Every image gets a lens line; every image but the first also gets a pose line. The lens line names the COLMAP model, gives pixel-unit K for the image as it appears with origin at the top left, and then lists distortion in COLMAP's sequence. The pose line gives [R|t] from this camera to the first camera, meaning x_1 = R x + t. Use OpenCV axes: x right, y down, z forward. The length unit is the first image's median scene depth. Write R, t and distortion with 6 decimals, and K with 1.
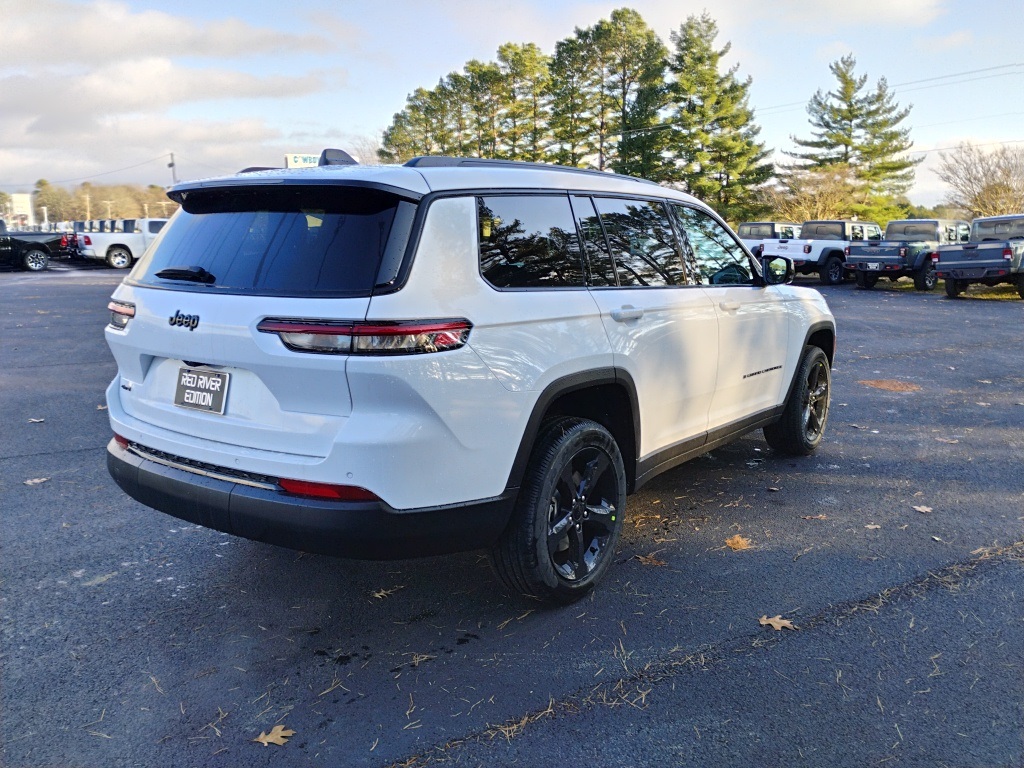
lens RADIAL K [[856.2, 0, 512.0], [0, 856.2, 384.0], [0, 0, 1]] dist [0.119924, -0.167156]
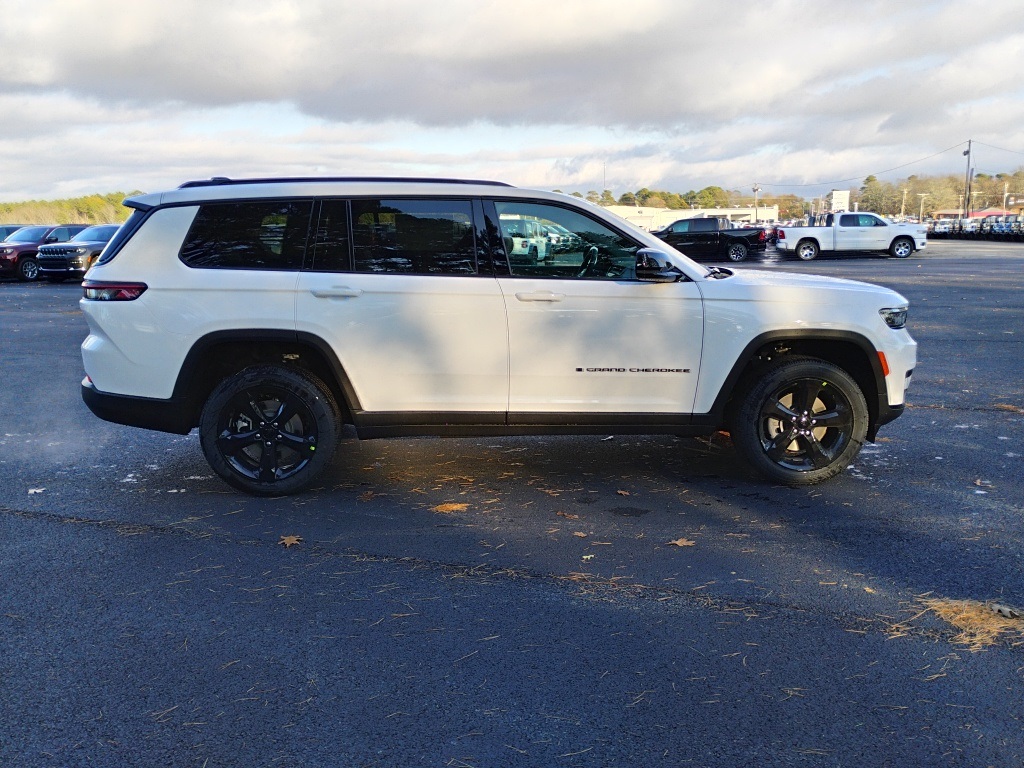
lens RADIAL K [[856.2, 0, 512.0], [0, 856.2, 384.0], [0, 0, 1]] dist [0.119924, -0.167156]
pose [[0.632195, 0.127420, -0.764260, 0.157321], [-0.120871, 0.990527, 0.065159, -0.007663], [0.765323, 0.051184, 0.641608, 0.046463]]
